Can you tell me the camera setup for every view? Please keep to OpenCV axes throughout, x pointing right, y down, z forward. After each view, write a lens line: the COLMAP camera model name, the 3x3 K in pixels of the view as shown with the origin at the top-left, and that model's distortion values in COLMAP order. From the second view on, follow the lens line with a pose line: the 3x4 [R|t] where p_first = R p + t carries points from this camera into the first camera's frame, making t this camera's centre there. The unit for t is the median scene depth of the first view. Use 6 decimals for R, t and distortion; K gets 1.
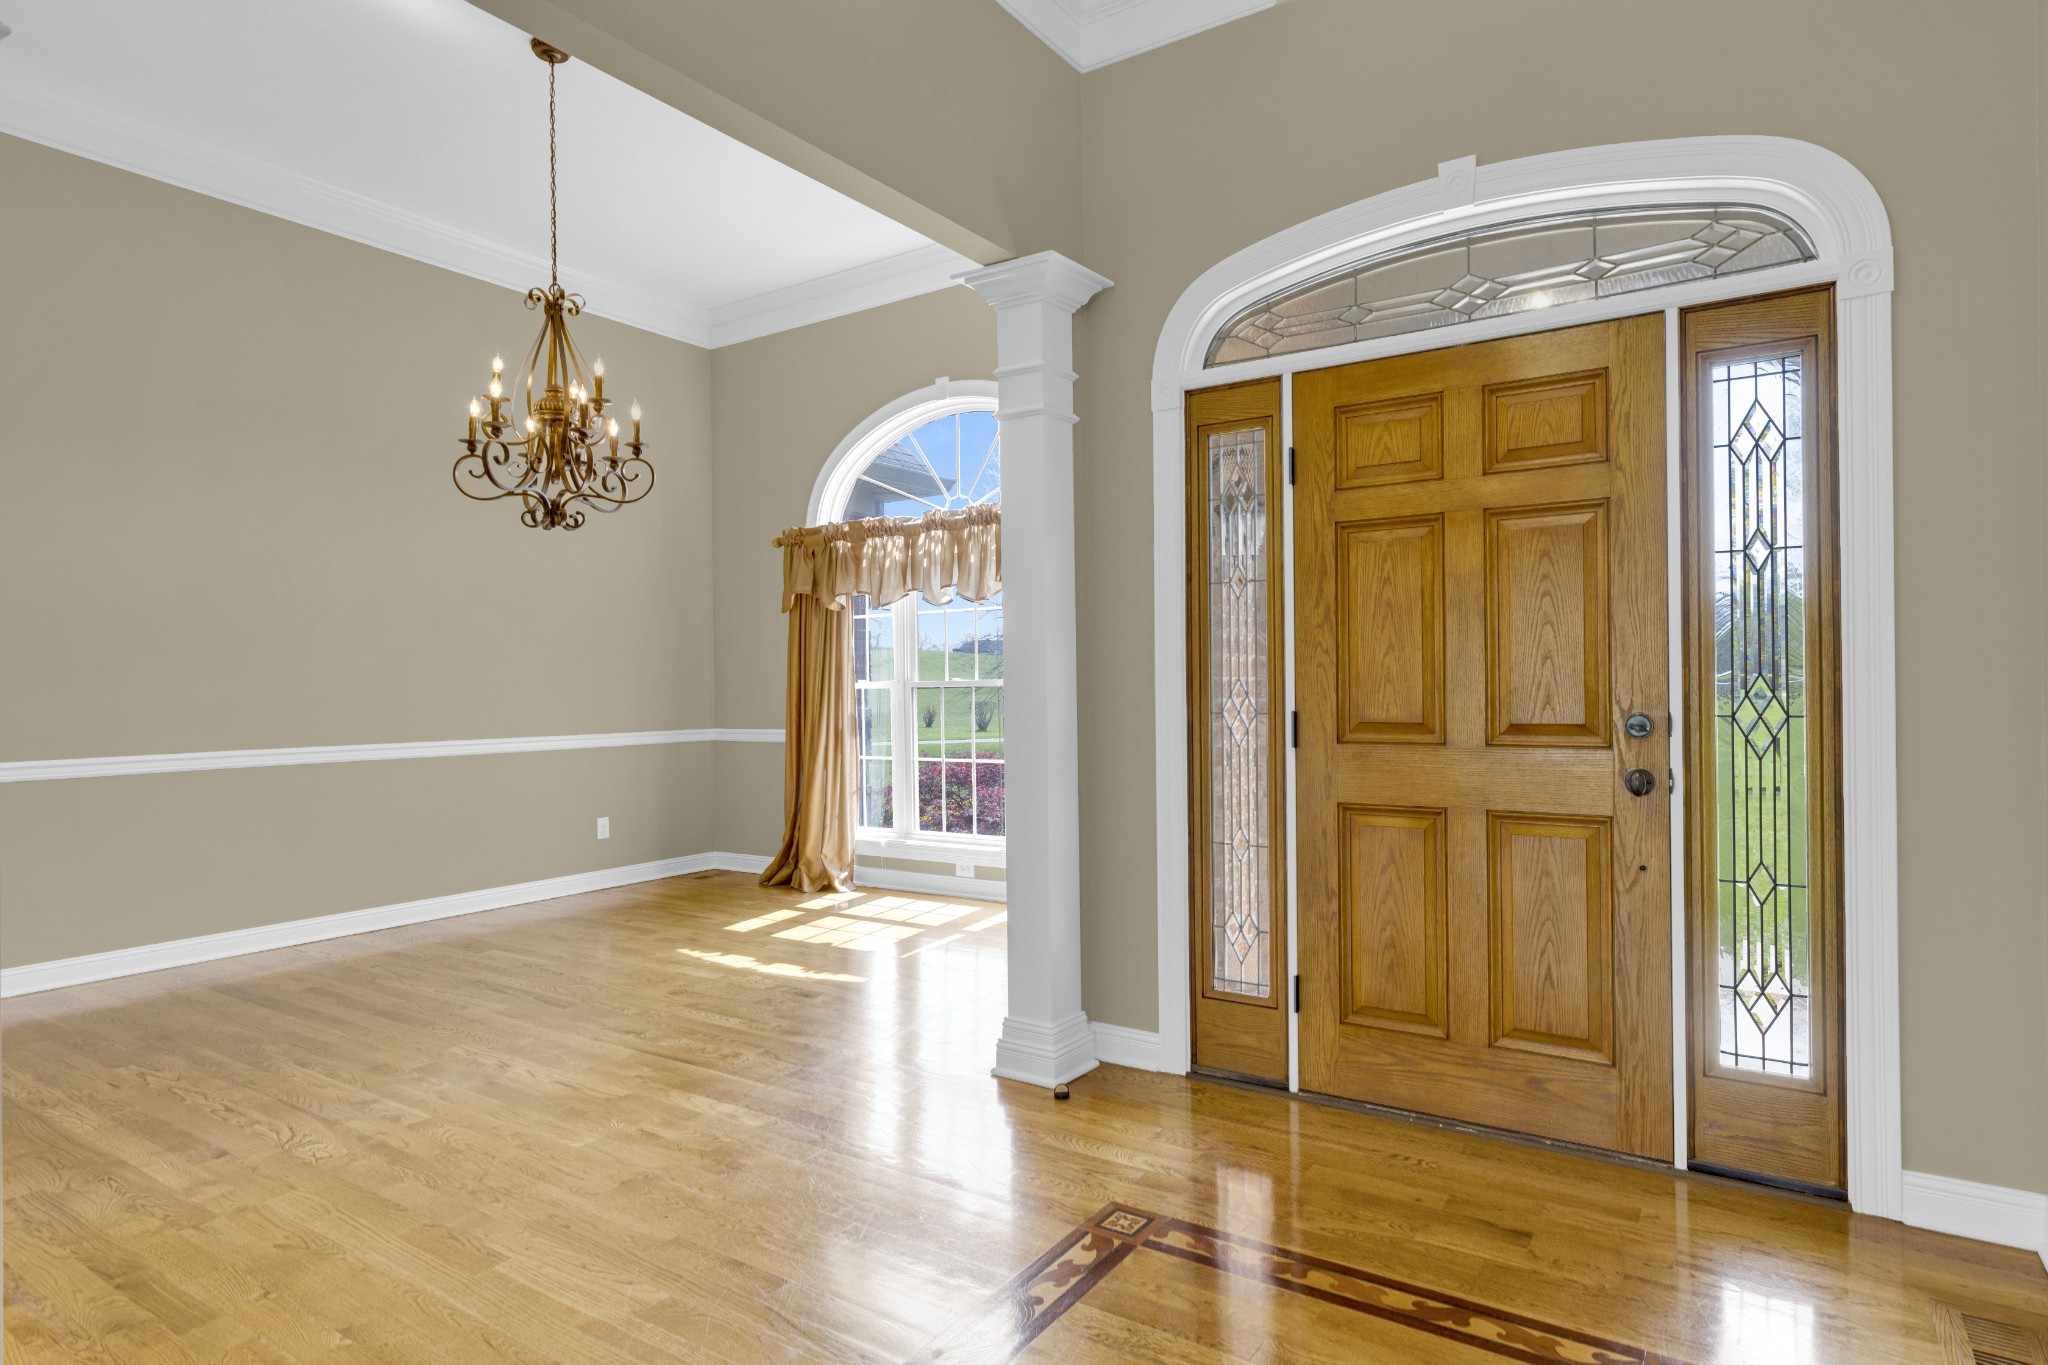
lens RADIAL K [[1154.4, 0, 1024.0], [0, 1154.4, 682.5], [0, 0, 1]] dist [-0.000246, 0.002008]
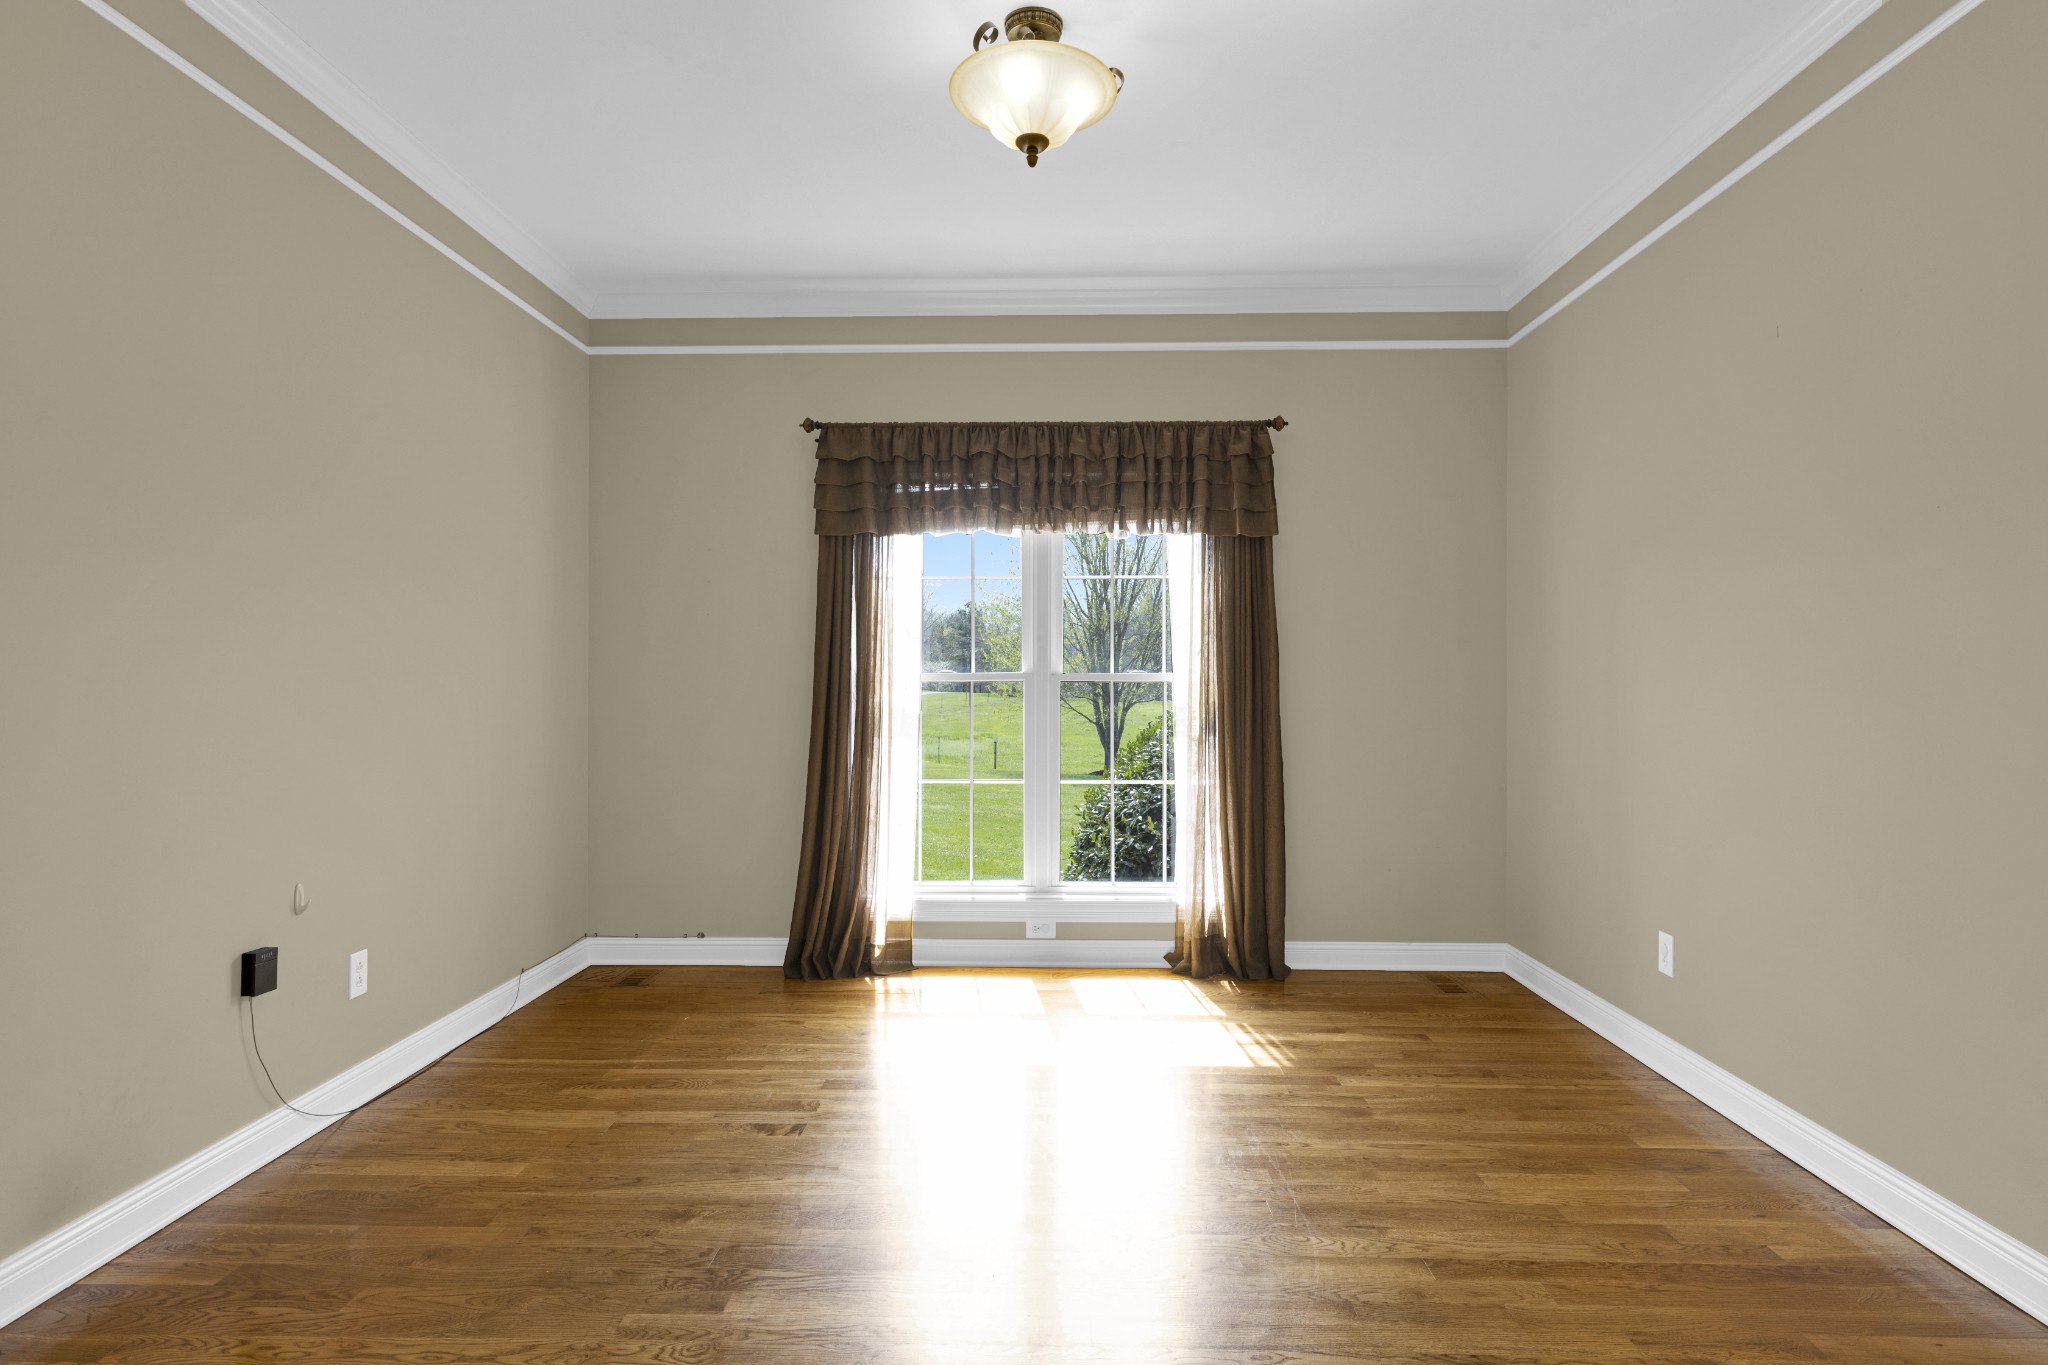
lens RADIAL K [[1154.4, 0, 1024.0], [0, 1154.4, 682.5], [0, 0, 1]] dist [-0.000246, 0.002008]
pose [[0.839691, 0.006737, 0.543022, -0.461885], [-0.009076, 0.999957, 0.001629, 0.002212], [-0.542988, -0.006296, 0.839717, 0.379288]]
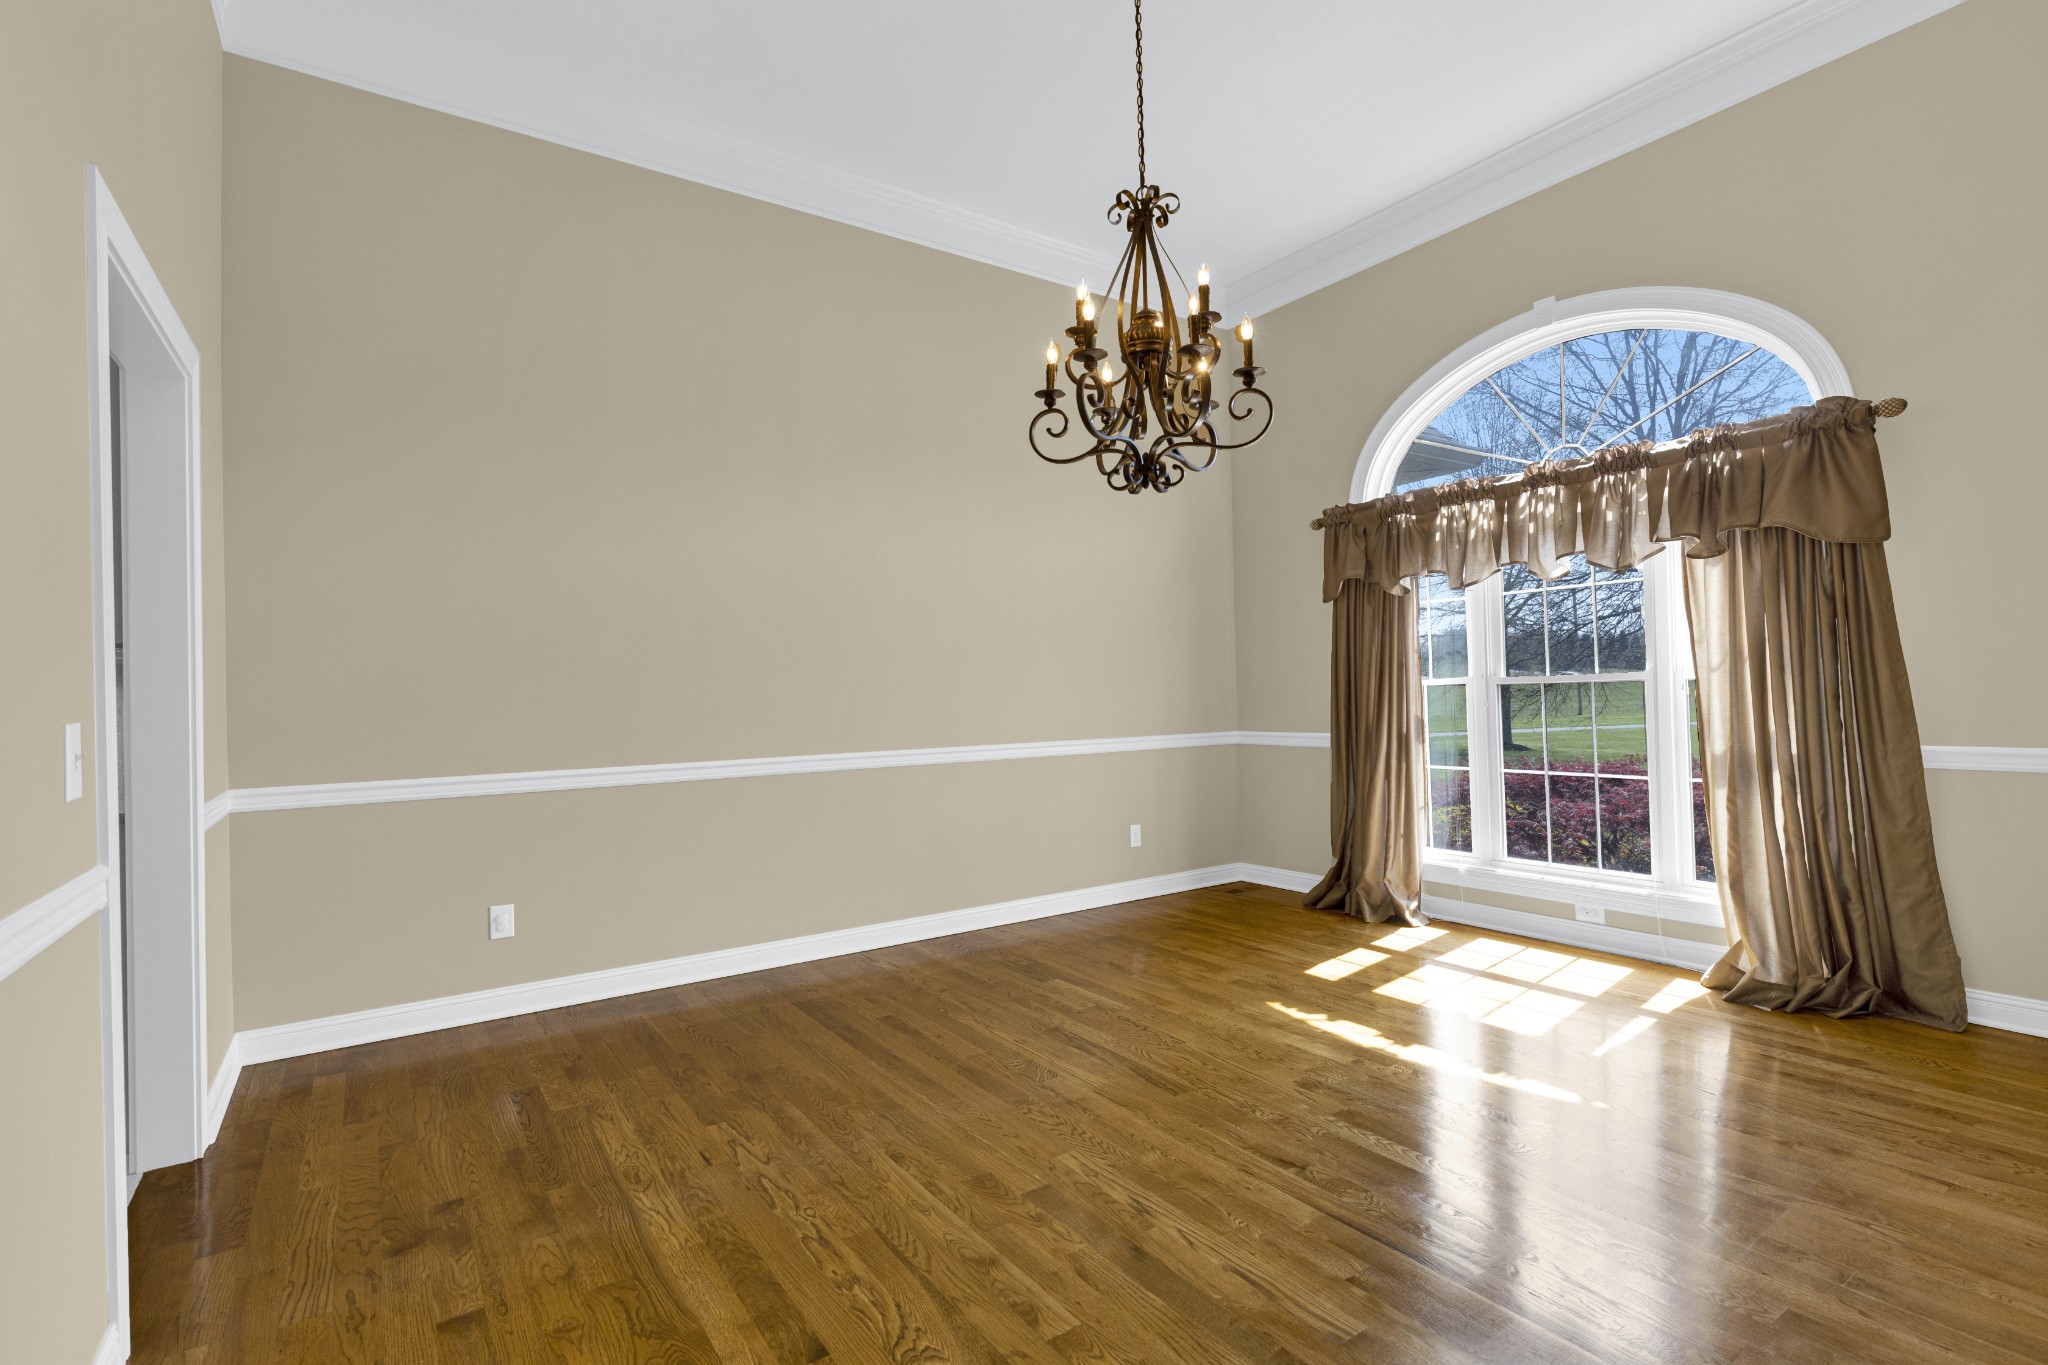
lens RADIAL K [[1154.4, 0, 1024.0], [0, 1154.4, 682.5], [0, 0, 1]] dist [-0.000246, 0.002008]
pose [[0.915915, -0.012375, -0.401180, -0.086412], [0.012293, 0.999921, -0.002778, 0.001565], [0.401183, -0.002387, 0.915995, 0.120044]]
